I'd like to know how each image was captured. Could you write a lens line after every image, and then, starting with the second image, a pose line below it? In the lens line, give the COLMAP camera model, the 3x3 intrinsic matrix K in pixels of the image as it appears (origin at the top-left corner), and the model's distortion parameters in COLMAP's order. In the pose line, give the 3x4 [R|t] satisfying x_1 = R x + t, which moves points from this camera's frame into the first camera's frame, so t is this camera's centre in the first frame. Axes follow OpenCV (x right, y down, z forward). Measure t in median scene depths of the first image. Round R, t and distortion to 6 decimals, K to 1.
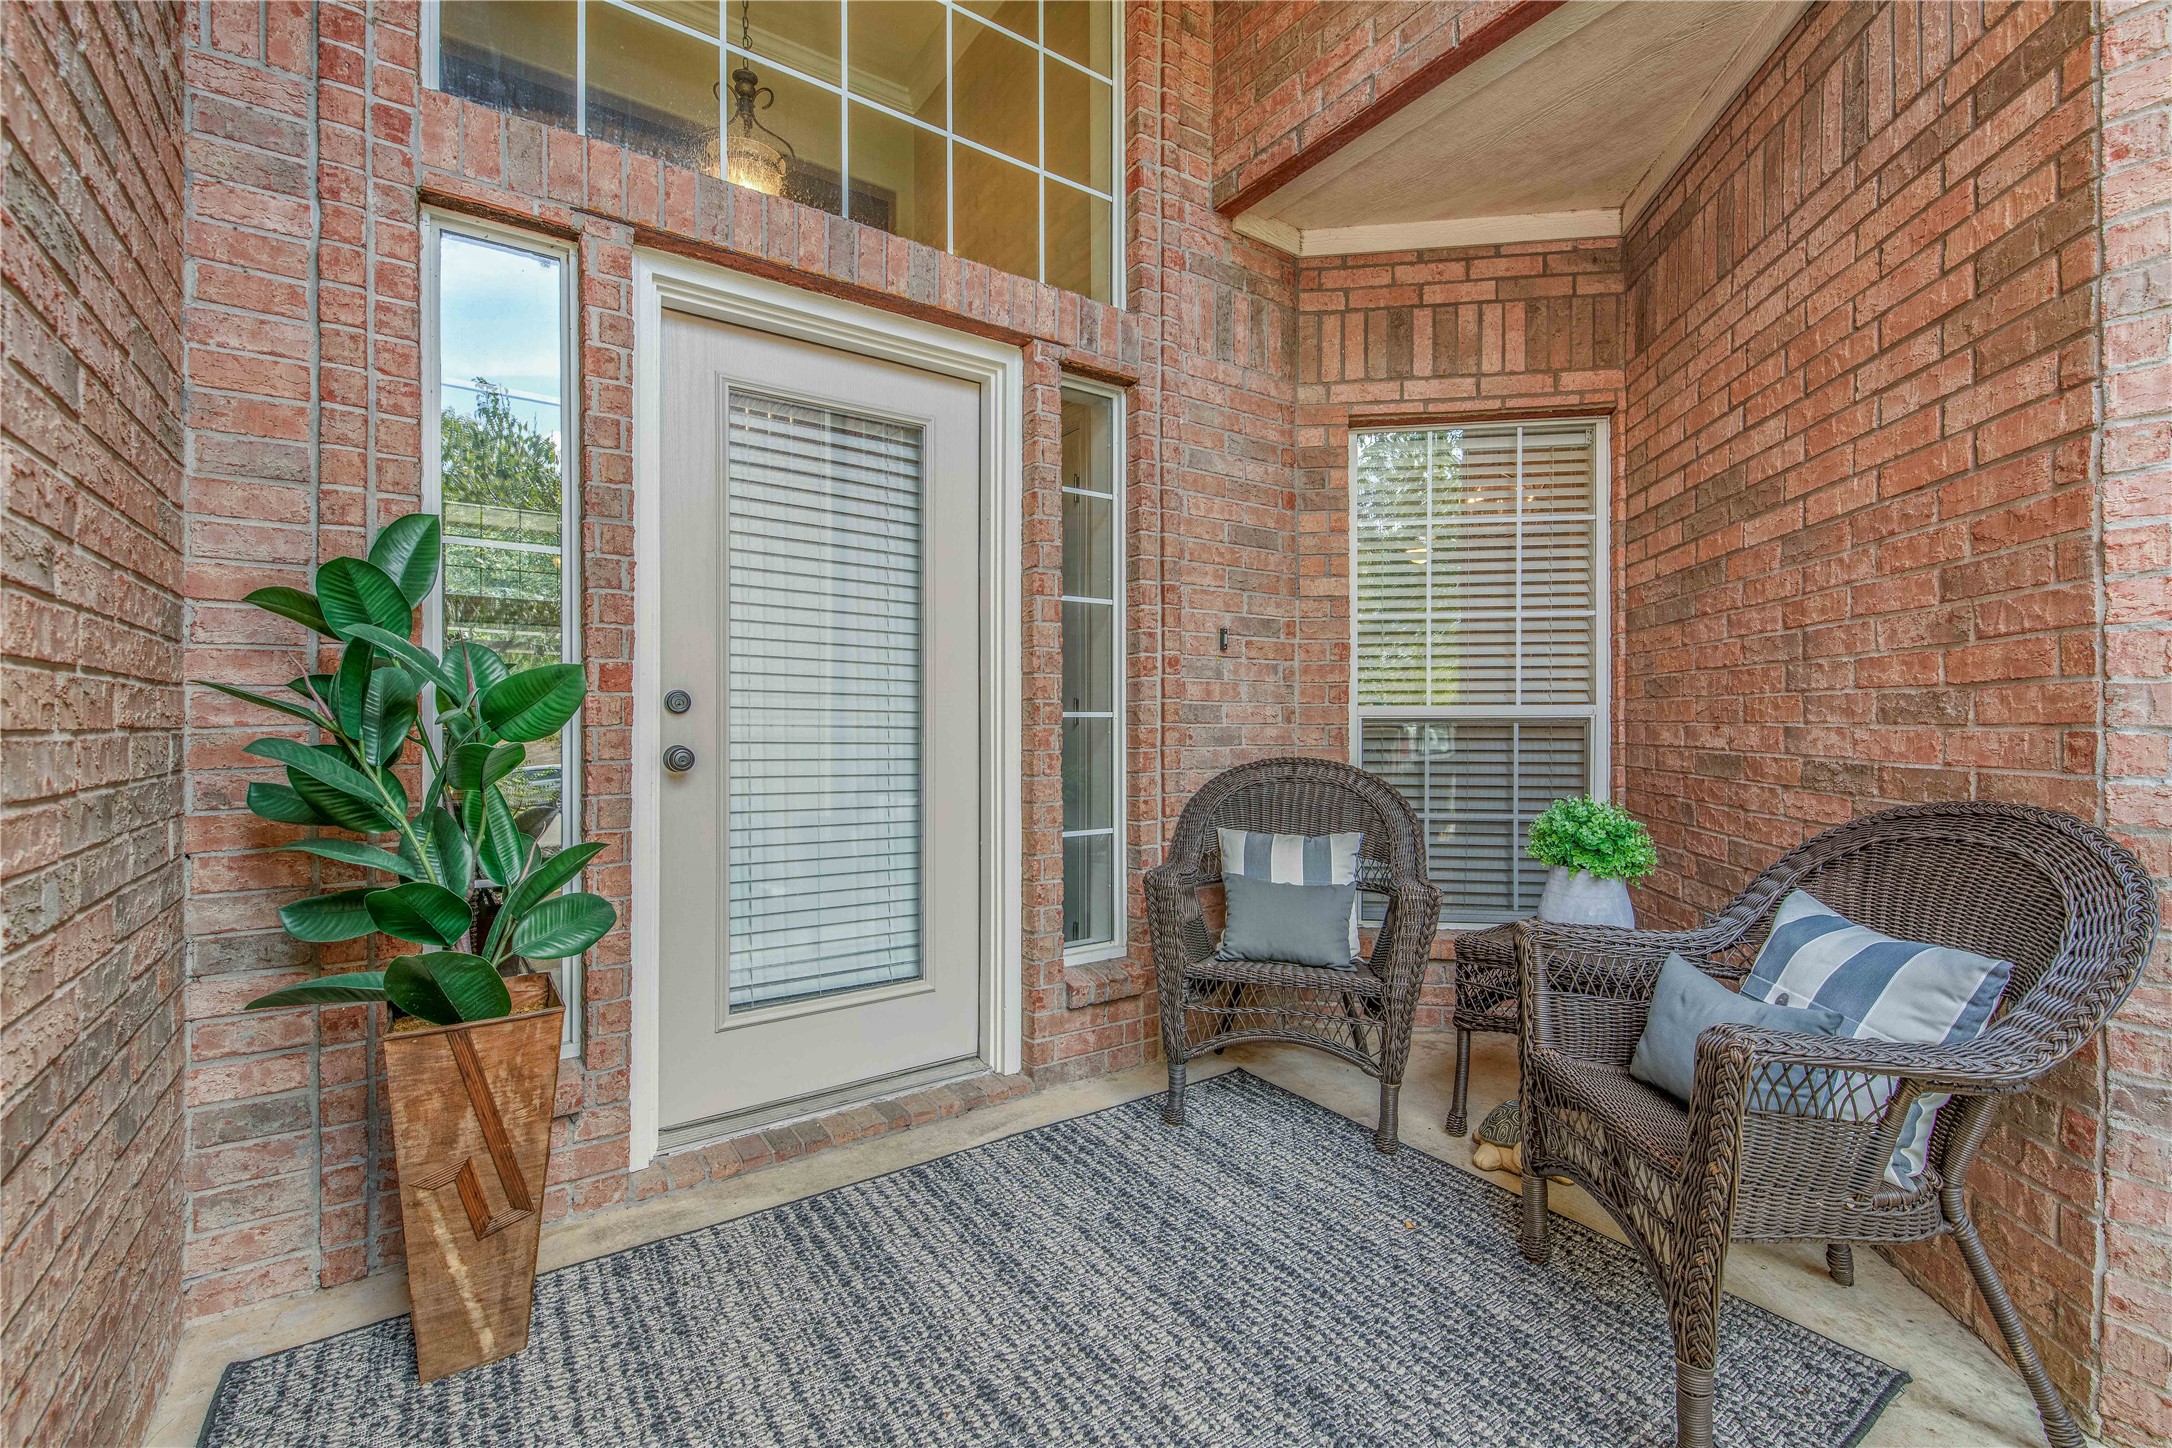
lens RADIAL K [[942.2, 0, 1085.4], [0, 942.2, 730.1], [0, 0, 1]] dist [0.001360, 0.000069]
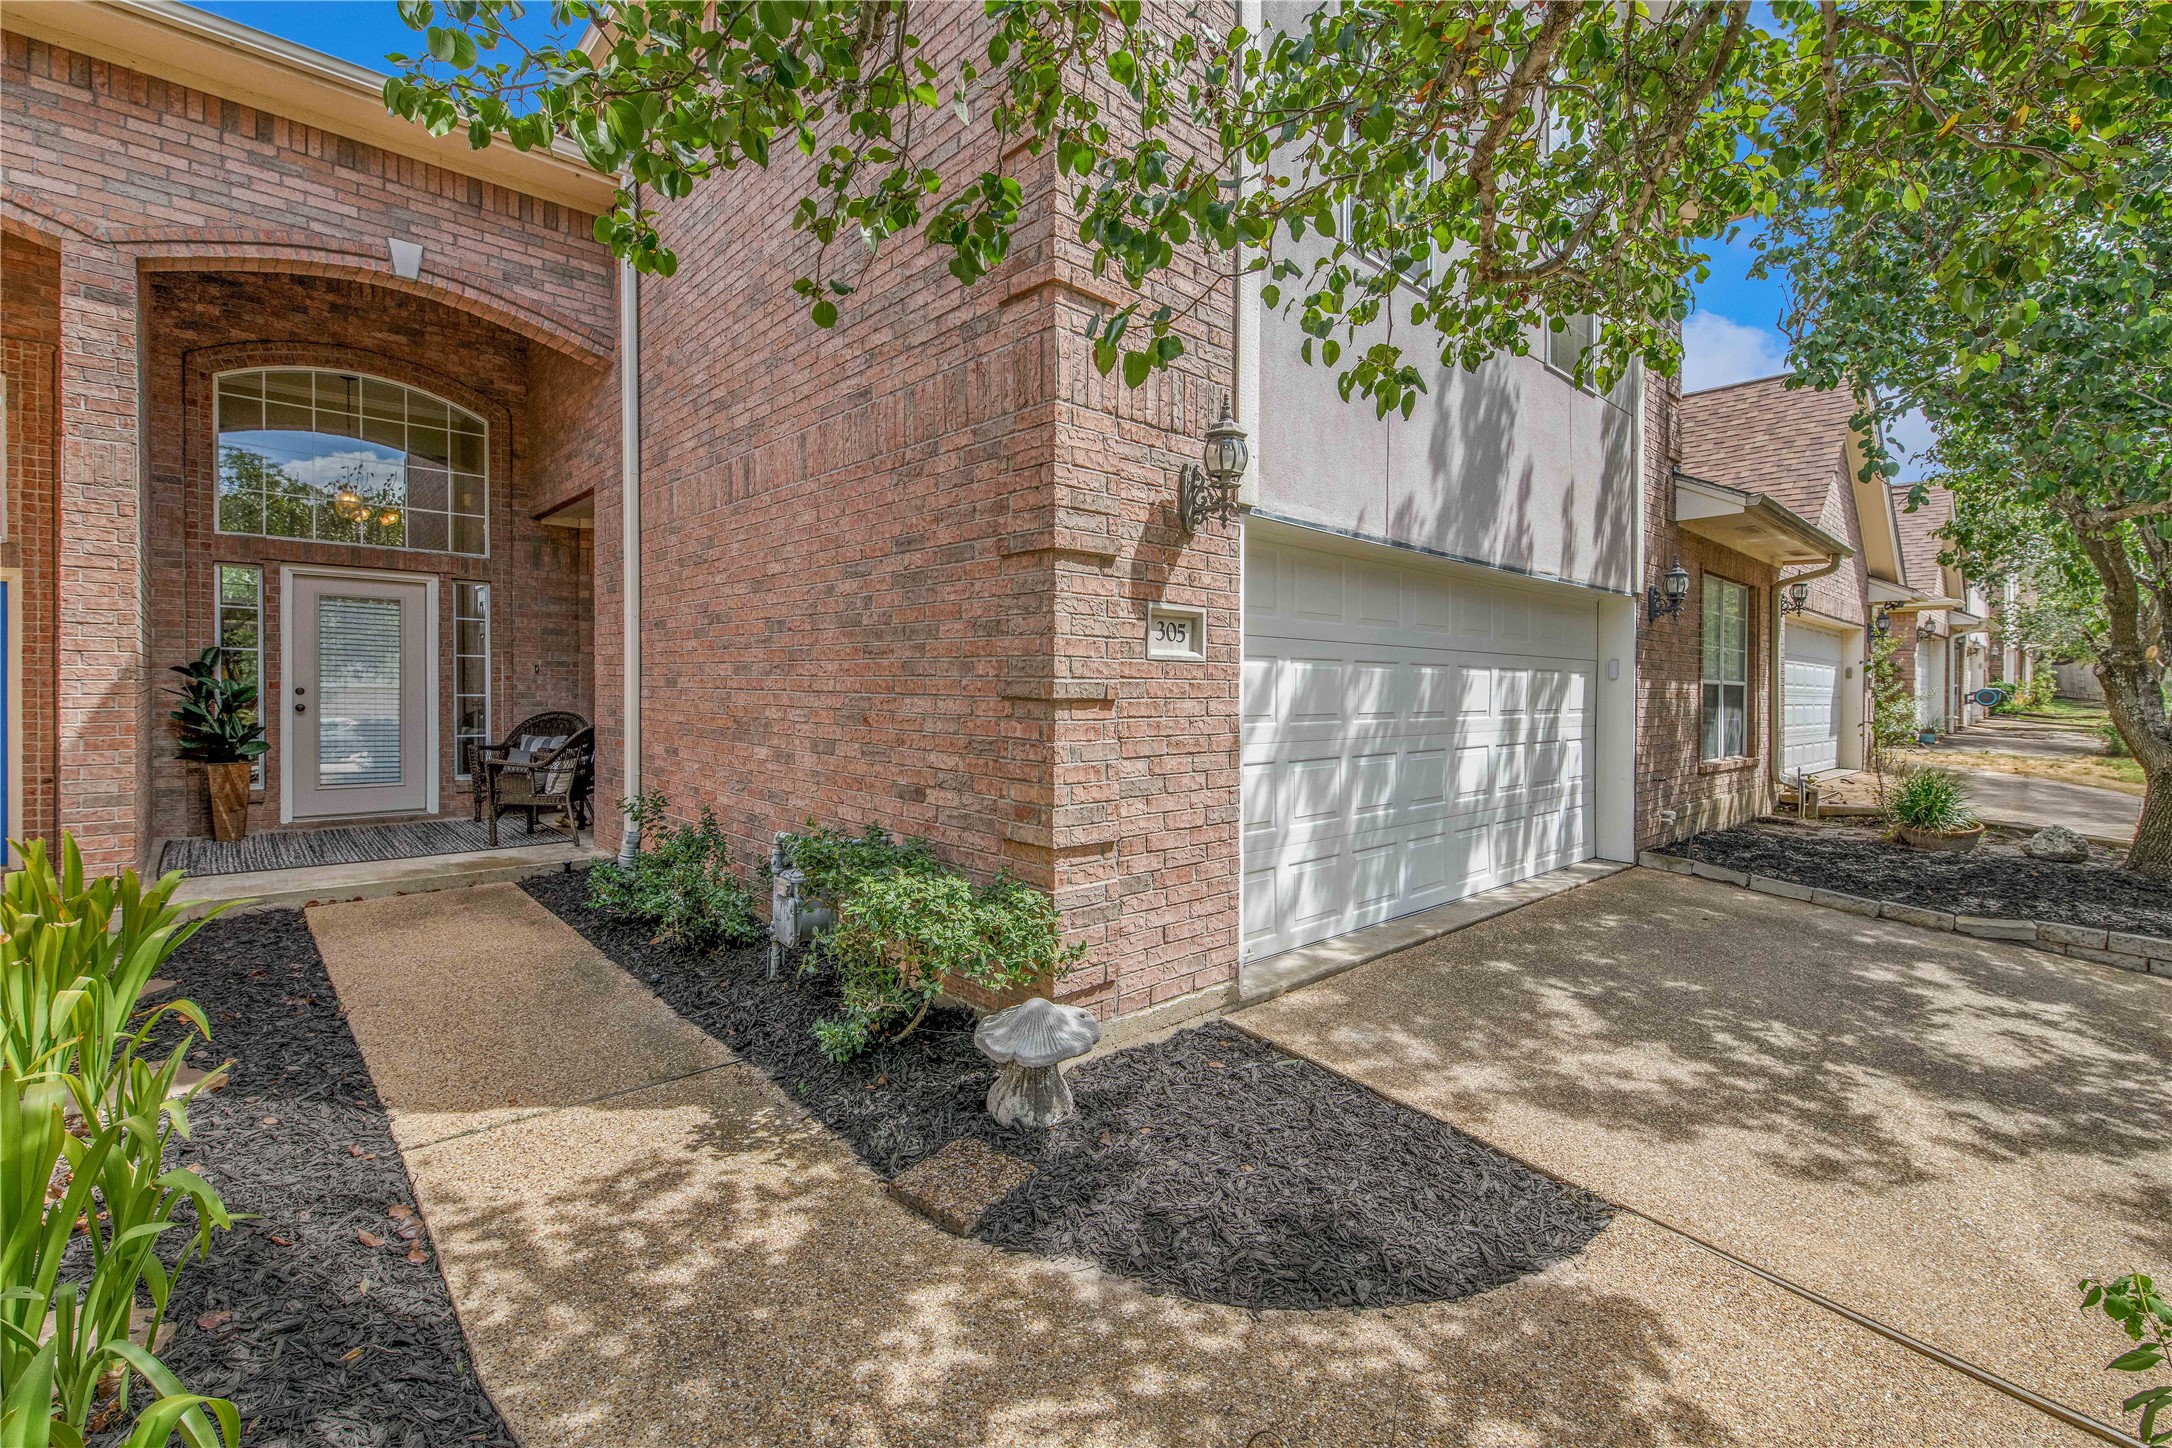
lens RADIAL K [[942.2, 0, 1087.2], [0, 942.2, 712.8], [0, 0, 1]] dist [0.001360, 0.000069]
pose [[0.990906, -0.000230, 0.134552, 2.563384], [-0.001306, 0.999935, 0.011327, 0.007157], [-0.134546, -0.011400, 0.990842, -3.665056]]
